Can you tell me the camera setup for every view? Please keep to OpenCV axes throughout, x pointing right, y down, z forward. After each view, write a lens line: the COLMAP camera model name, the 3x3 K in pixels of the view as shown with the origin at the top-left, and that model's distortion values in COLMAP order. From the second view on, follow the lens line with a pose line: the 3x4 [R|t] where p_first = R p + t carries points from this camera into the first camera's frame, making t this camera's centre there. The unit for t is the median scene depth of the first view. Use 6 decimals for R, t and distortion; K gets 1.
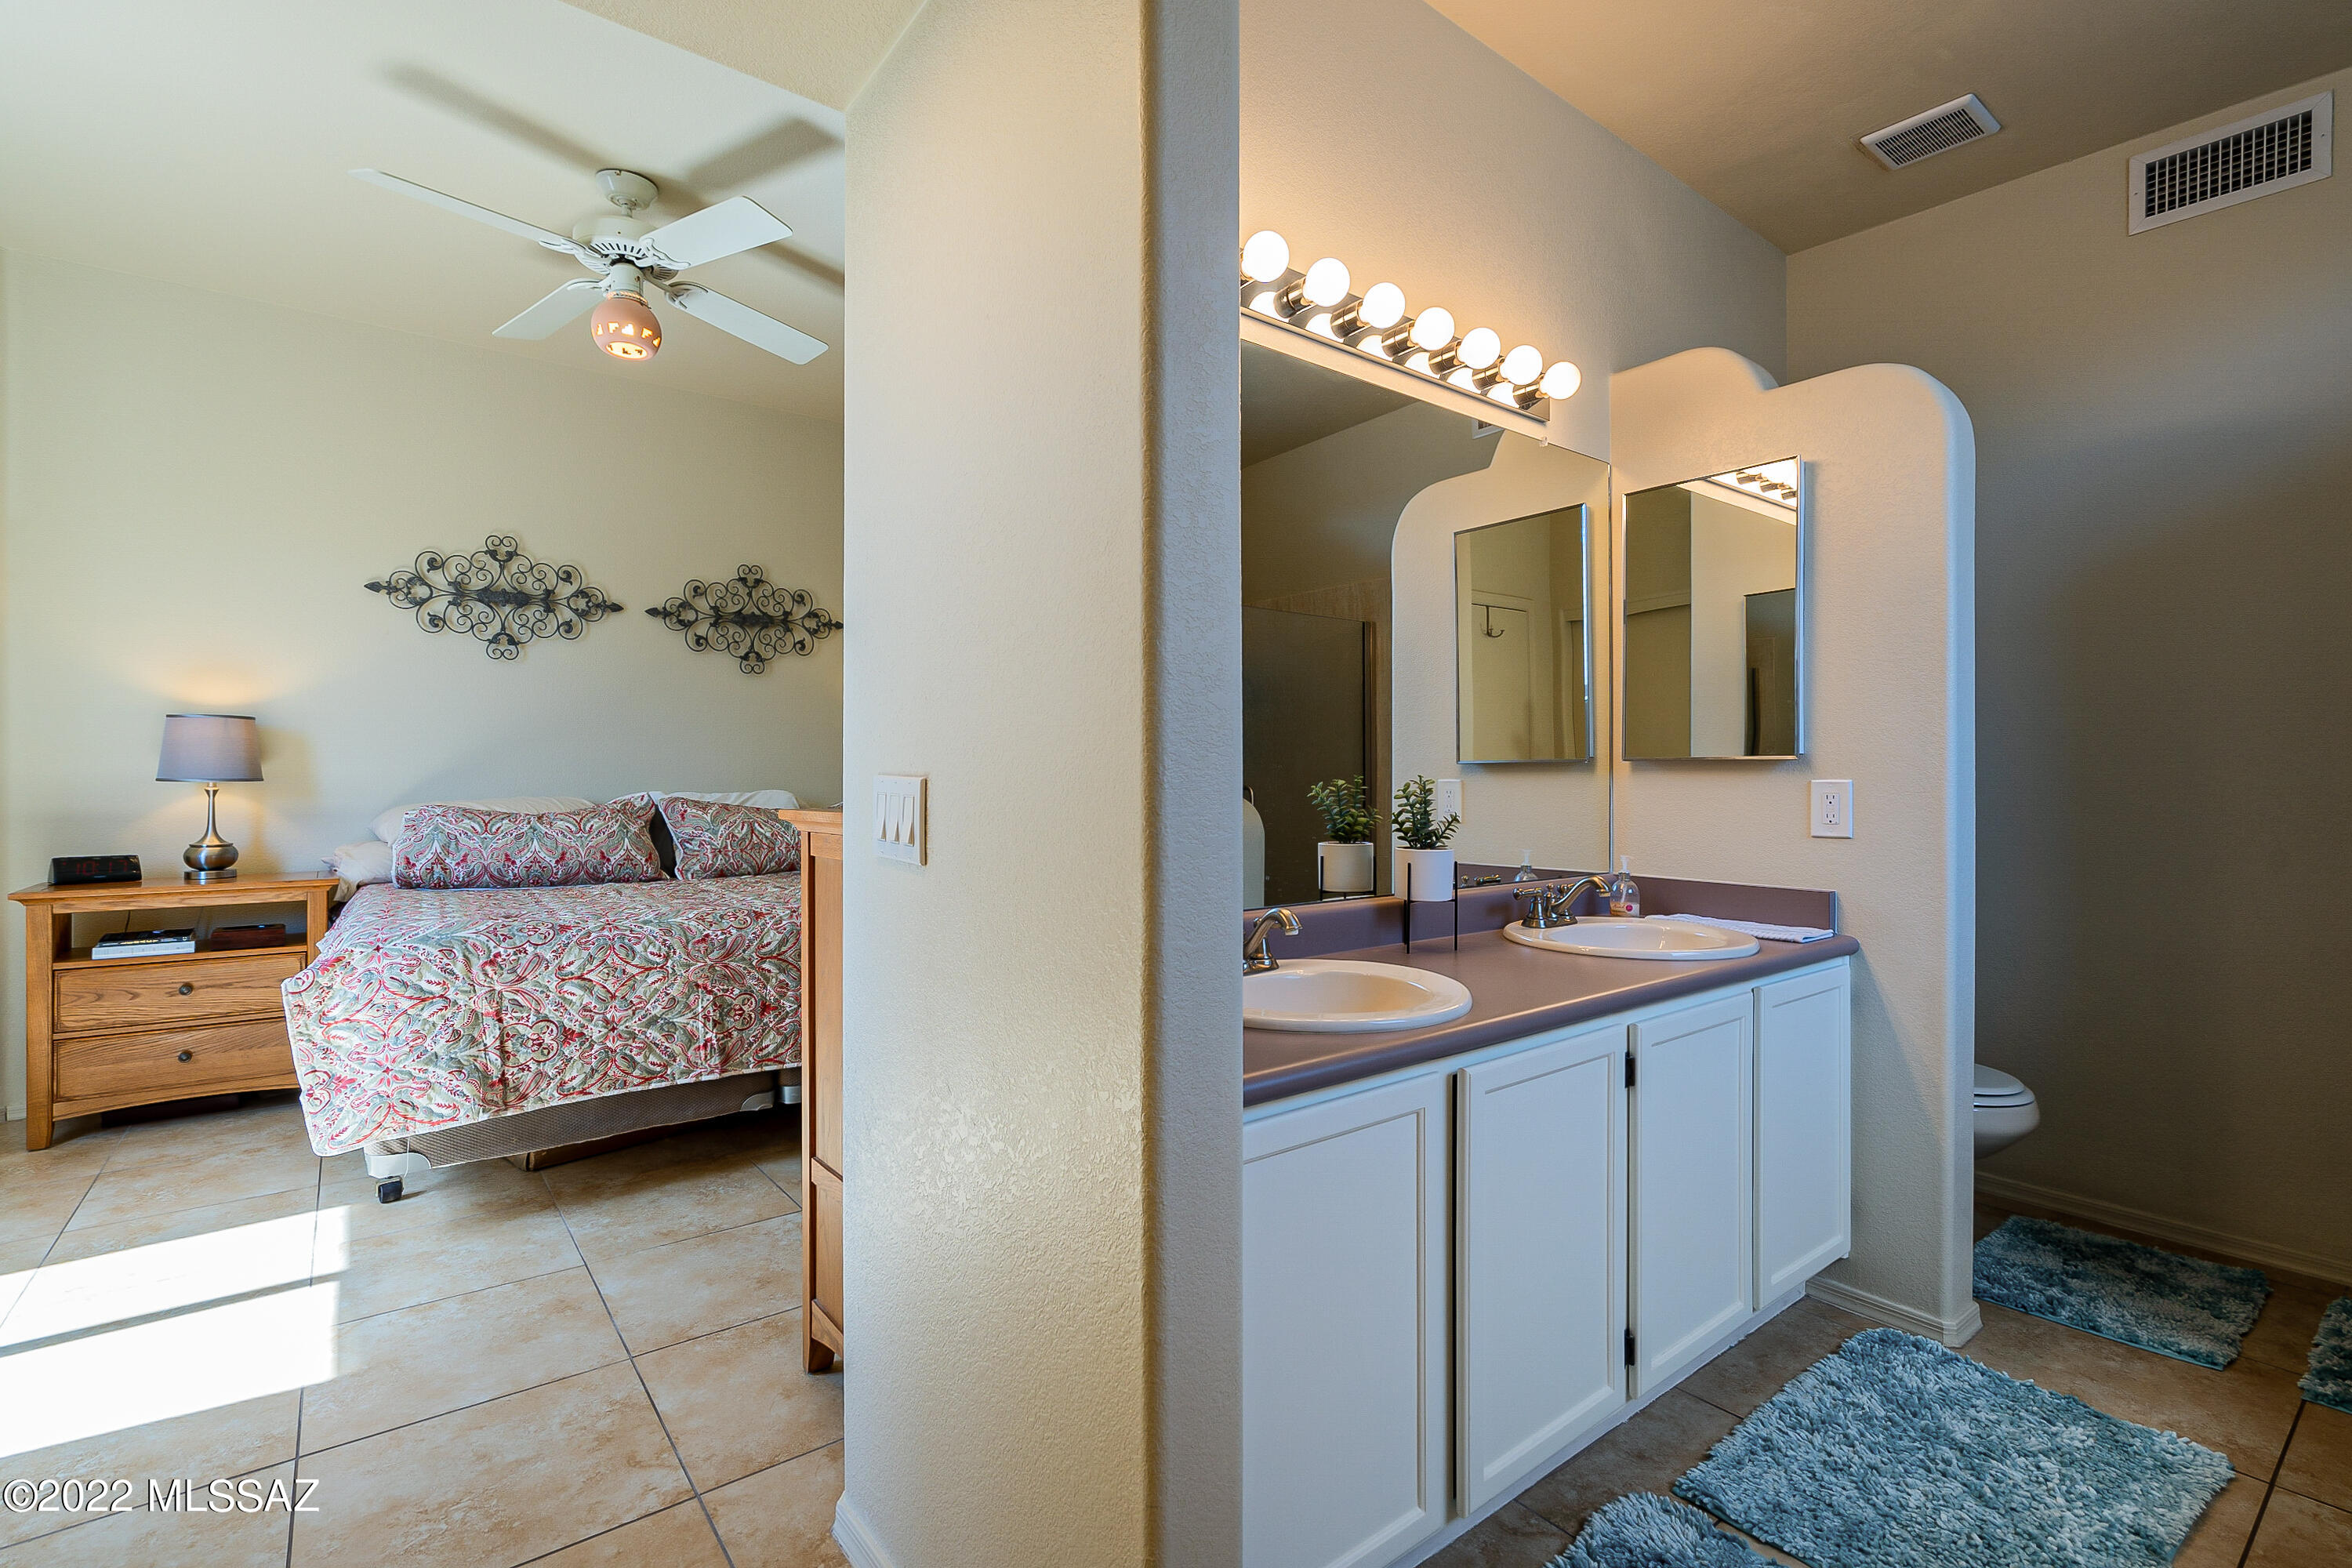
lens RADIAL K [[1066.0, 0, 1173.6], [0, 1066.0, 785.2], [0, 0, 1]] dist [-0.002200, 0.001046]
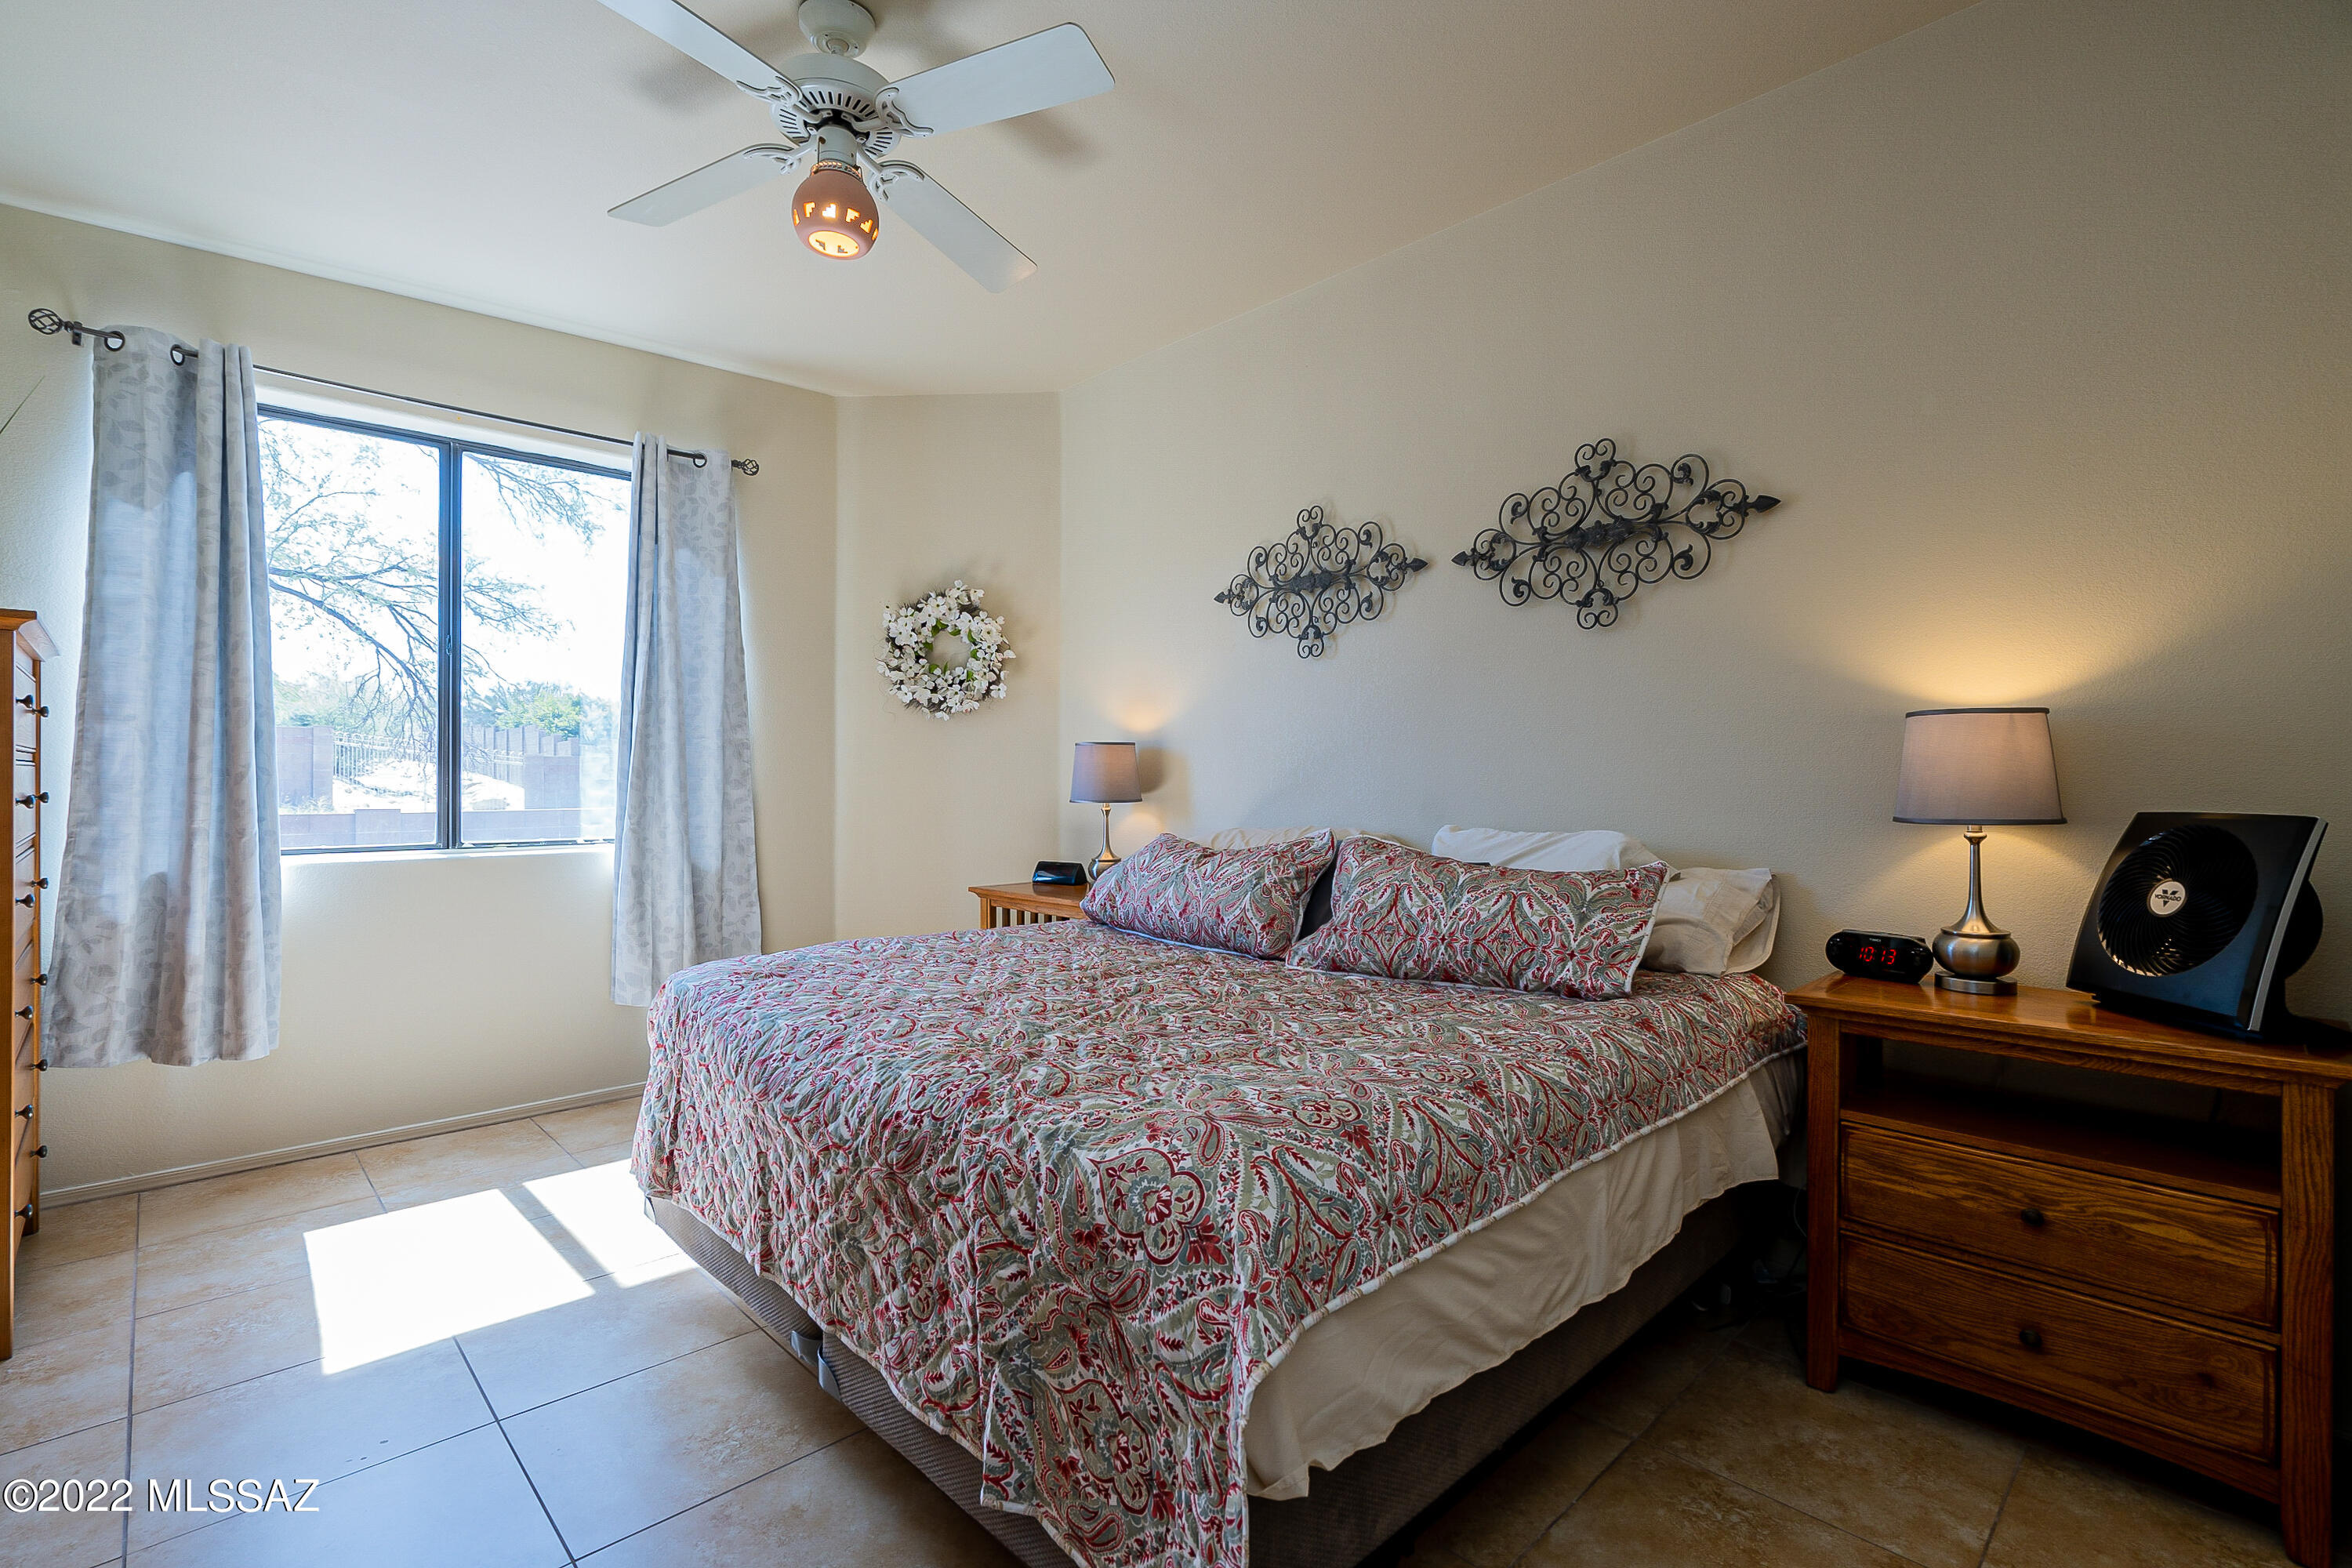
lens RADIAL K [[1066.8, 0, 1182.3], [0, 1066.8, 761.2], [0, 0, 1]] dist [0.000008, 0.000330]
pose [[0.108441, -0.007596, -0.994074, 0.163400], [0.001405, 0.999971, -0.007488, -0.029004], [0.994102, -0.000585, 0.108448, 0.740618]]
